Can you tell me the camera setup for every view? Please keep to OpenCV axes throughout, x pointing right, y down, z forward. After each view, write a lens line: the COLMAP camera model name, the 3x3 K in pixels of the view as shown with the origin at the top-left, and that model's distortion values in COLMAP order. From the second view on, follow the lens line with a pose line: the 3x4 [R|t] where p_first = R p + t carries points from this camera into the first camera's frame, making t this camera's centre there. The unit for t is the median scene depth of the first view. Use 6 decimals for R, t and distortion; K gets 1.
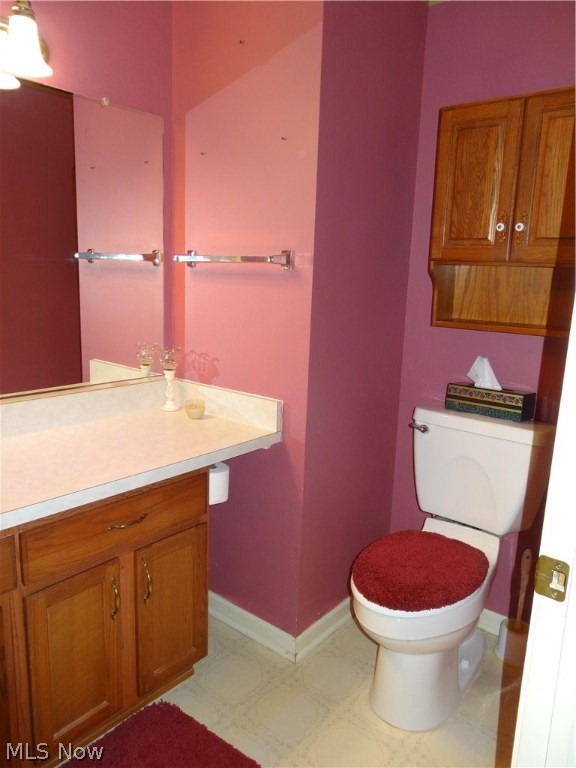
lens RADIAL K [[567.6, 0, 288.0], [0, 567.6, 384.0], [0, 0, 1]] dist [0.001038, 0.004433]
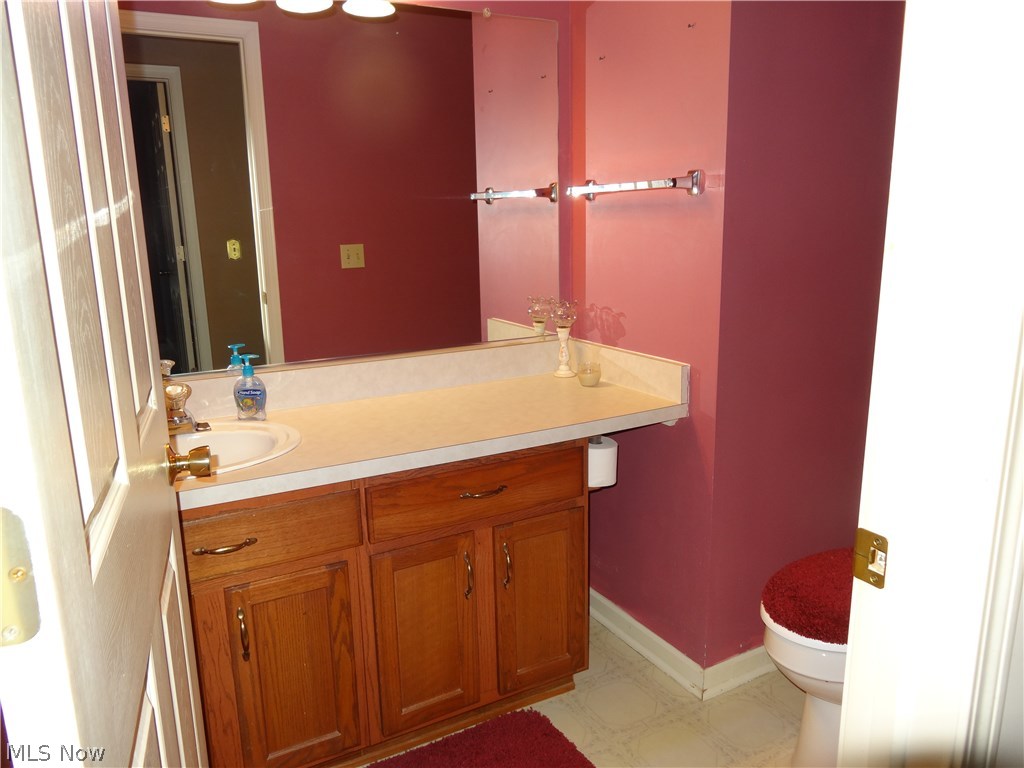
lens RADIAL K [[756.7, 0, 512.0], [0, 756.7, 384.0], [0, 0, 1]] dist [0.001038, 0.004433]
pose [[0.927374, 0.025930, -0.373236, 0.161411], [-0.016806, 0.999476, 0.027679, 0.033736], [0.373758, -0.019396, 0.927323, -0.062646]]
